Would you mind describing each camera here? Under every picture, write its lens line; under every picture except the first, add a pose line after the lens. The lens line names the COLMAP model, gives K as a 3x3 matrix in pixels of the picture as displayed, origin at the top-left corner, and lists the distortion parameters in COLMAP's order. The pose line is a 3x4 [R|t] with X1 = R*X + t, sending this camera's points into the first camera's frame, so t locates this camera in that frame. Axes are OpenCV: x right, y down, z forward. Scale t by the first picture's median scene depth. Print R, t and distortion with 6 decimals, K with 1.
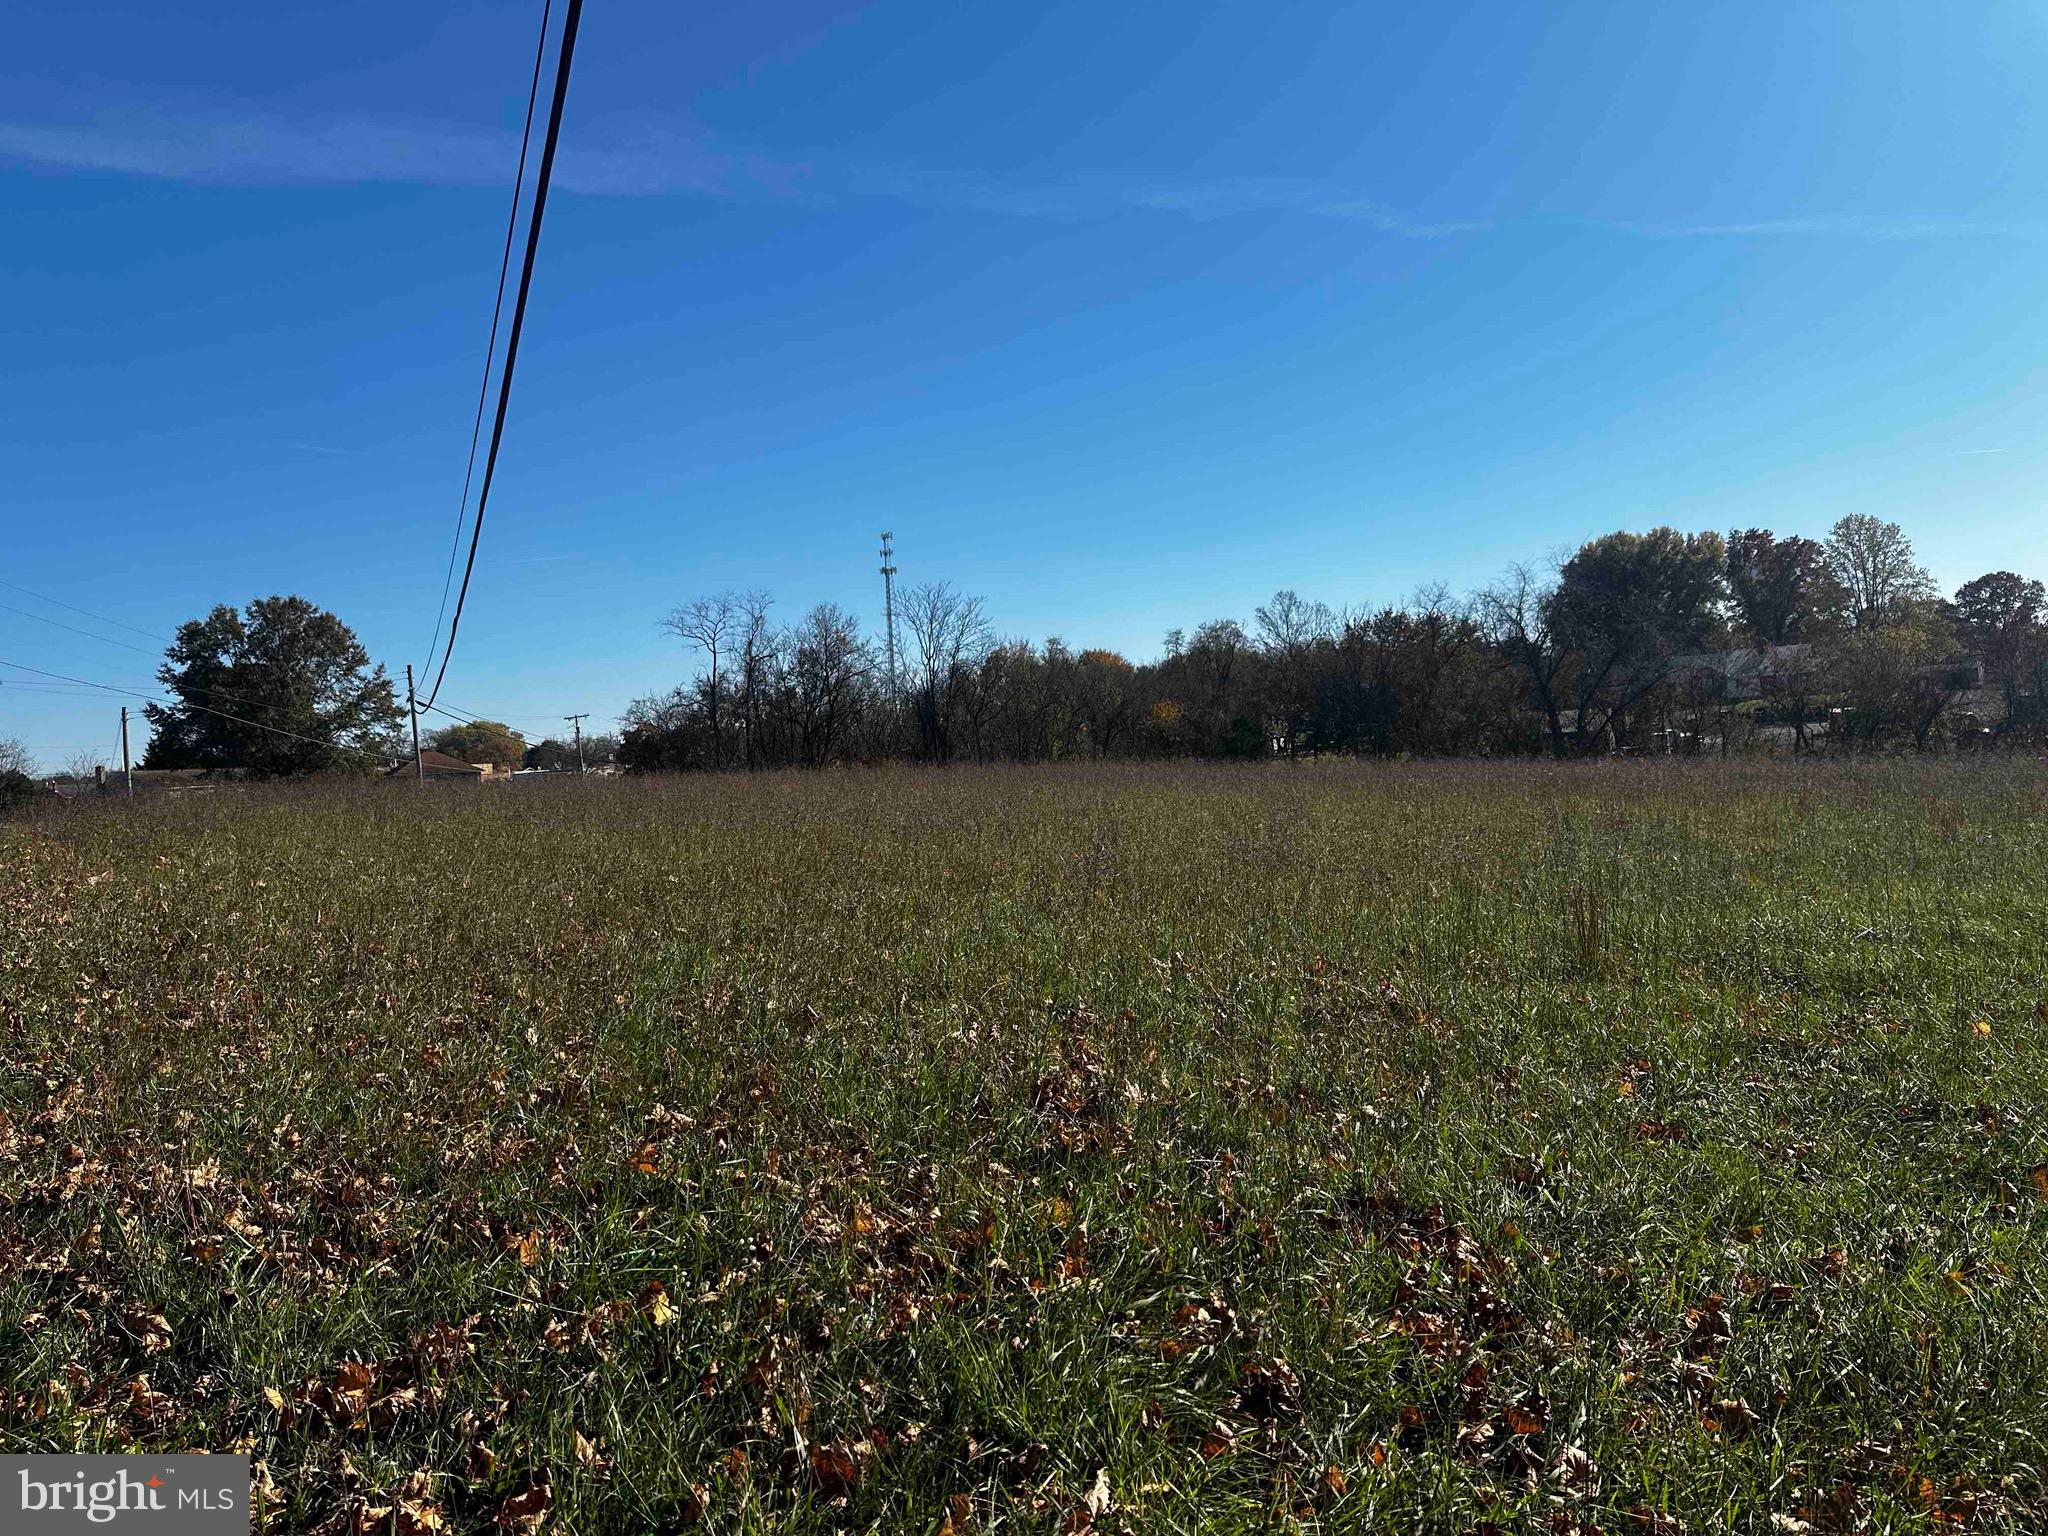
lens RADIAL K [[1352.1, 0, 1025.6], [0, 1352.1, 782.1], [0, 0, 1]] dist [-0.033362, -0.012324]
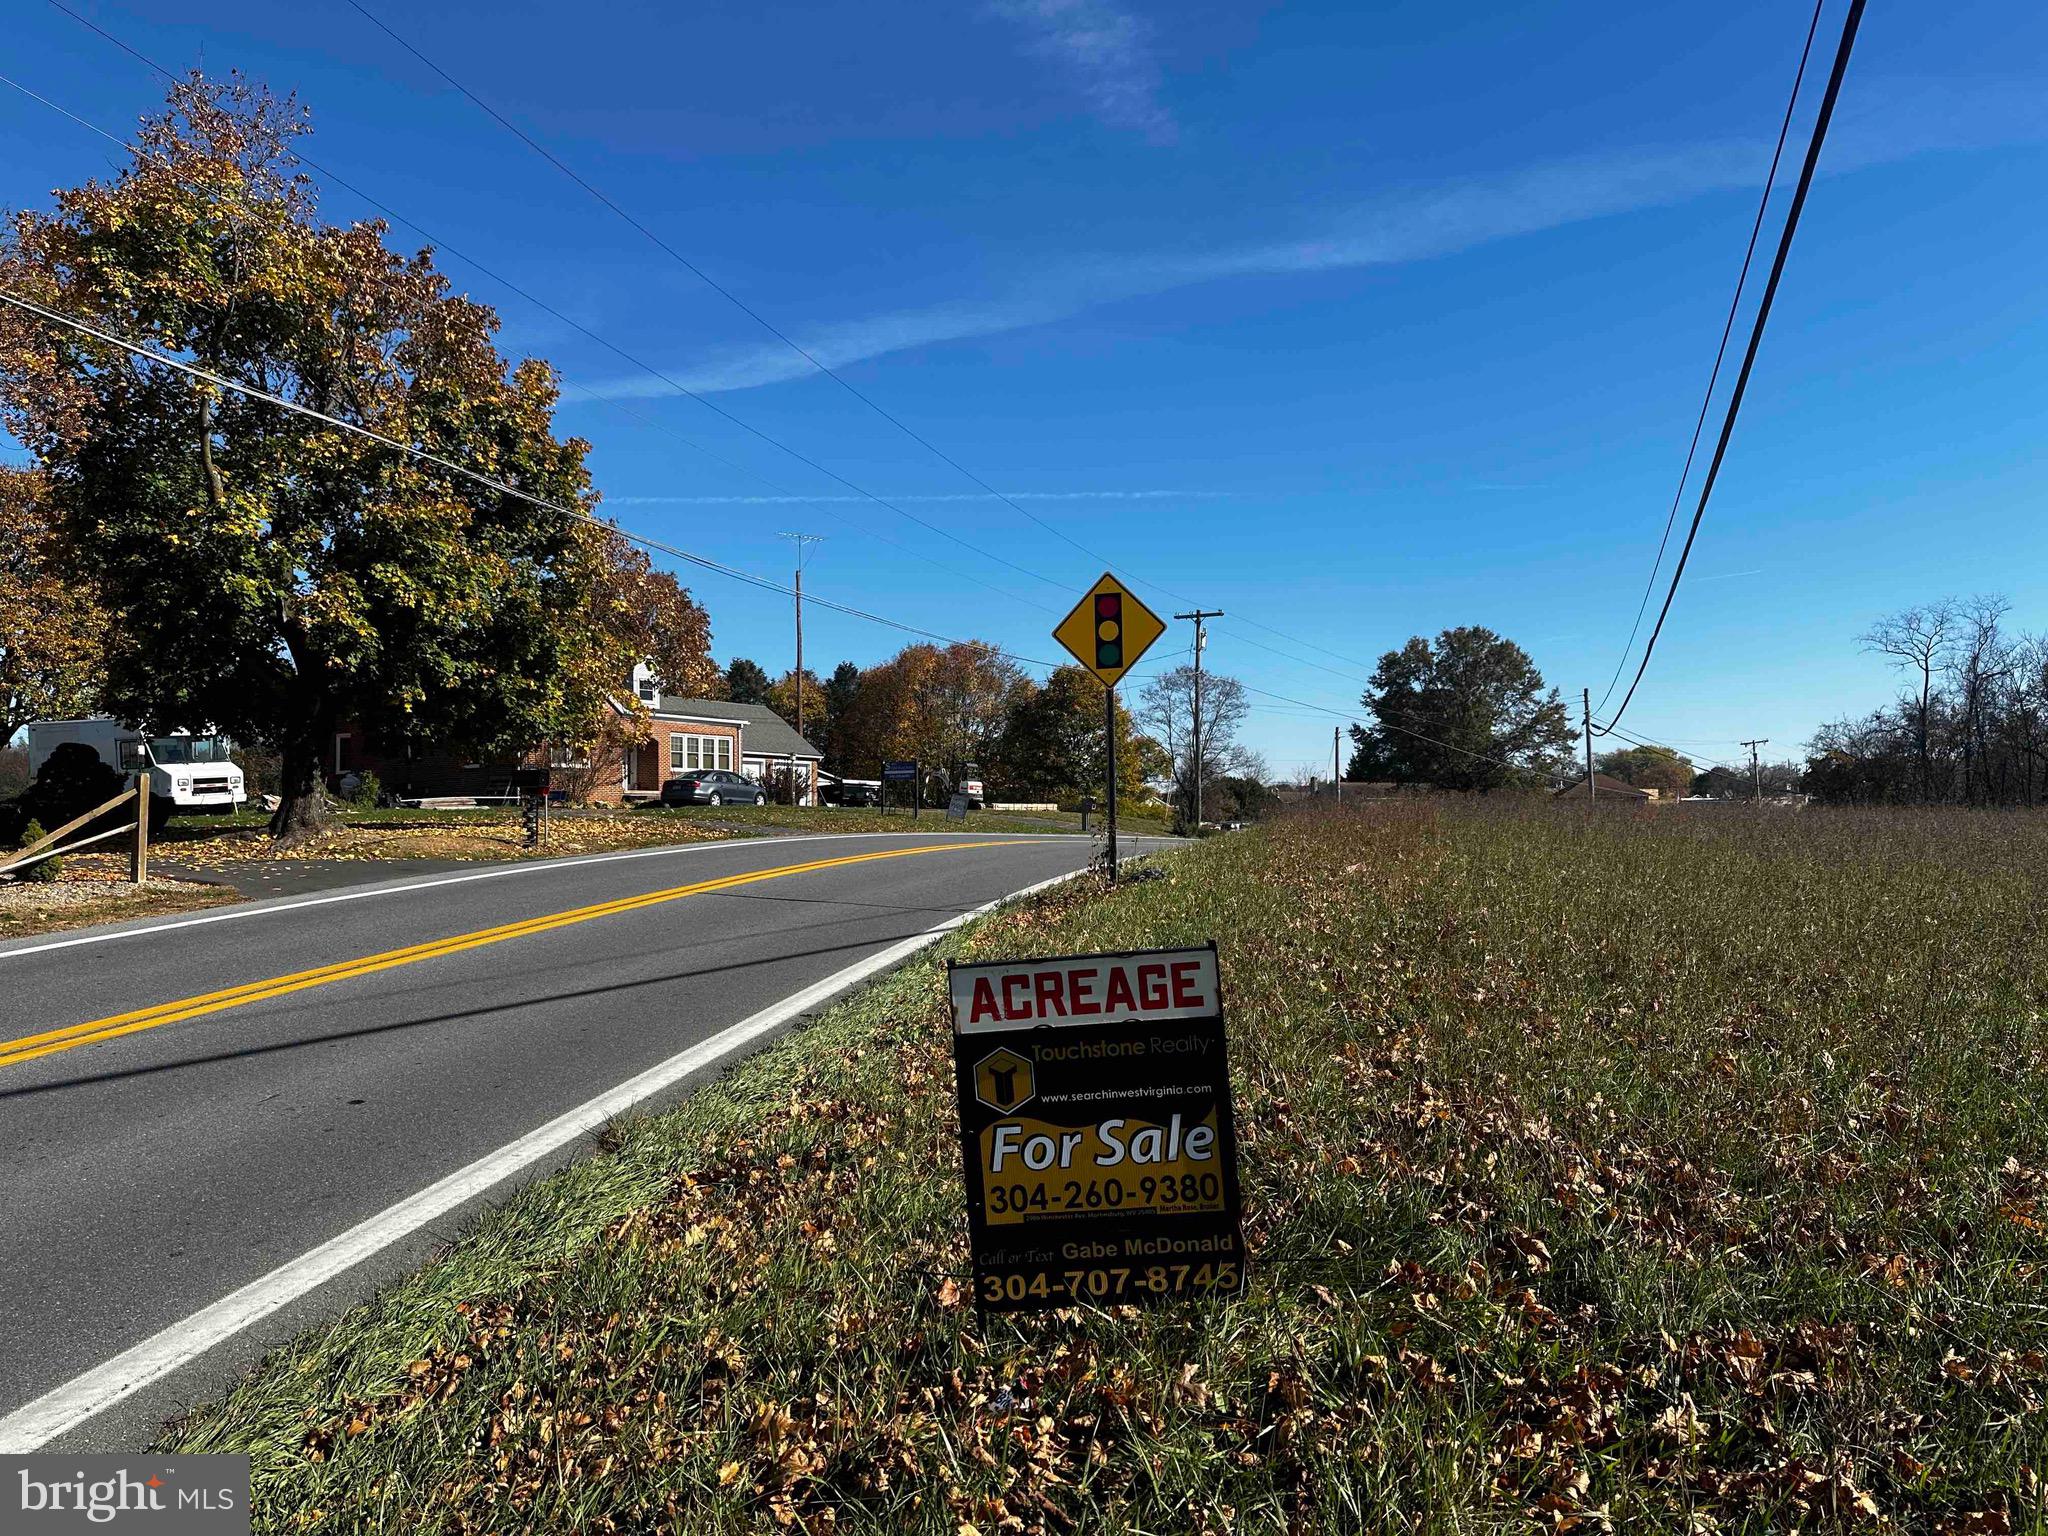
lens RADIAL K [[1352.1, 0, 1017.0], [0, 1352.1, 769.7], [0, 0, 1]] dist [-0.033362, -0.012324]
pose [[0.685166, 0.027770, -0.727857, -0.009190], [-0.047994, 0.998823, -0.007070, 0.001980], [0.726804, 0.039777, 0.685692, -0.008459]]
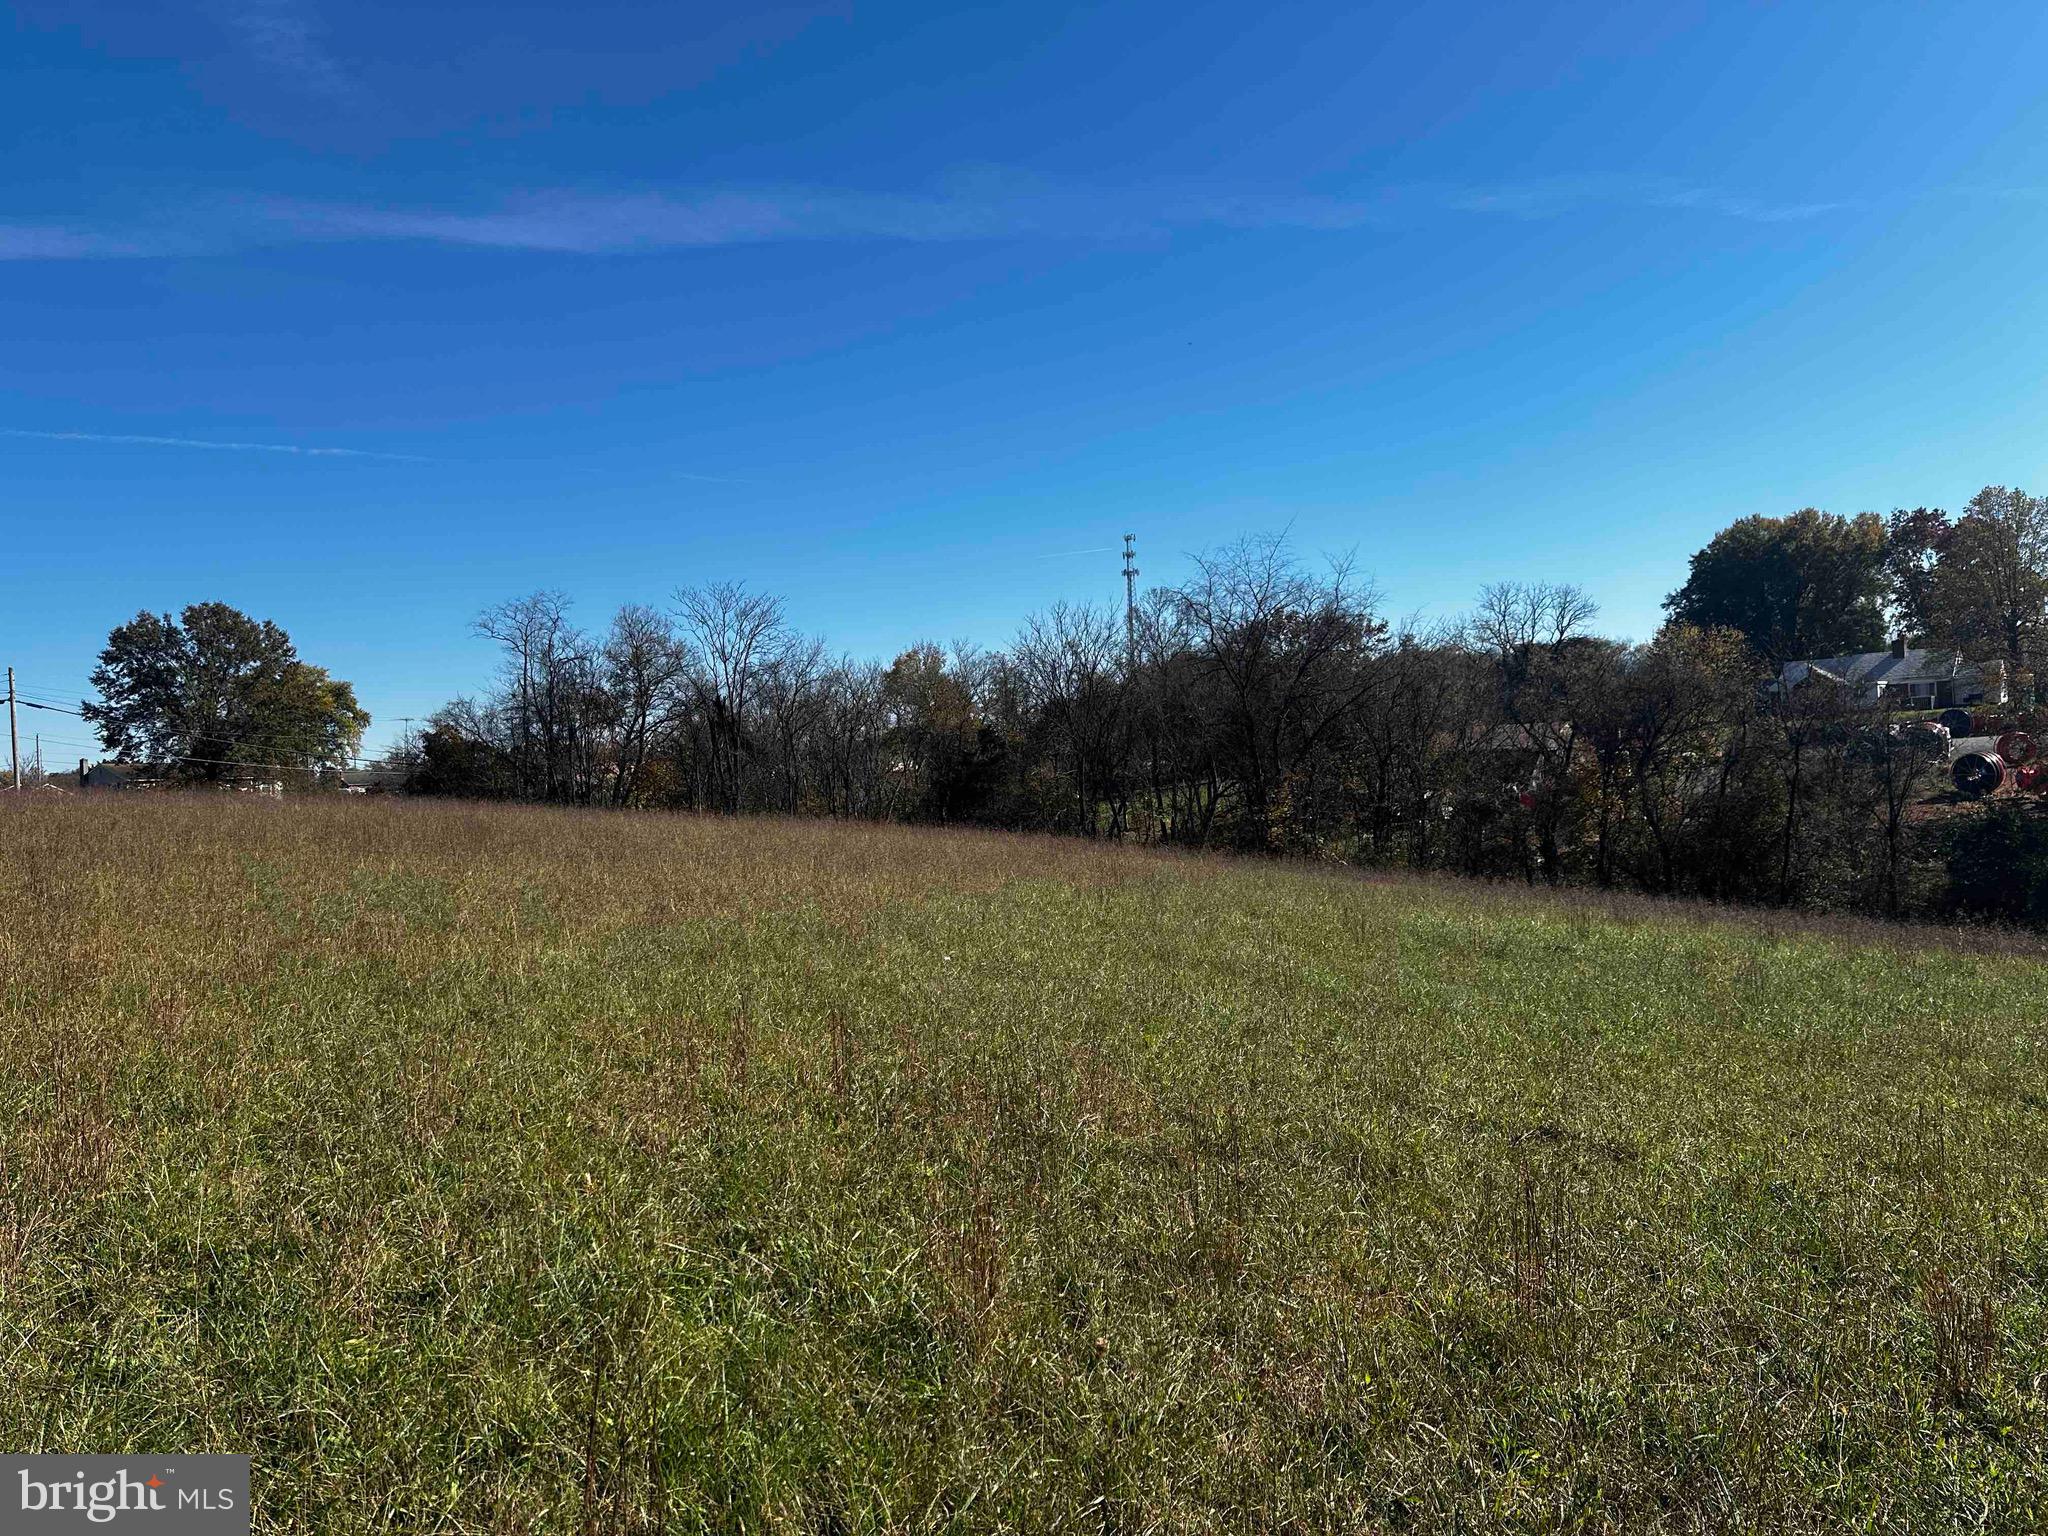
lens RADIAL K [[1255.5, 0, 1023.9], [0, 1255.5, 753.3], [0, 0, 1]] dist [-0.047813, -0.002142]
pose [[0.961002, 0.025052, -0.275405, 0.388196], [-0.028506, 0.999557, -0.008544, -0.026589], [0.275069, 0.016061, 0.961290, 0.210953]]
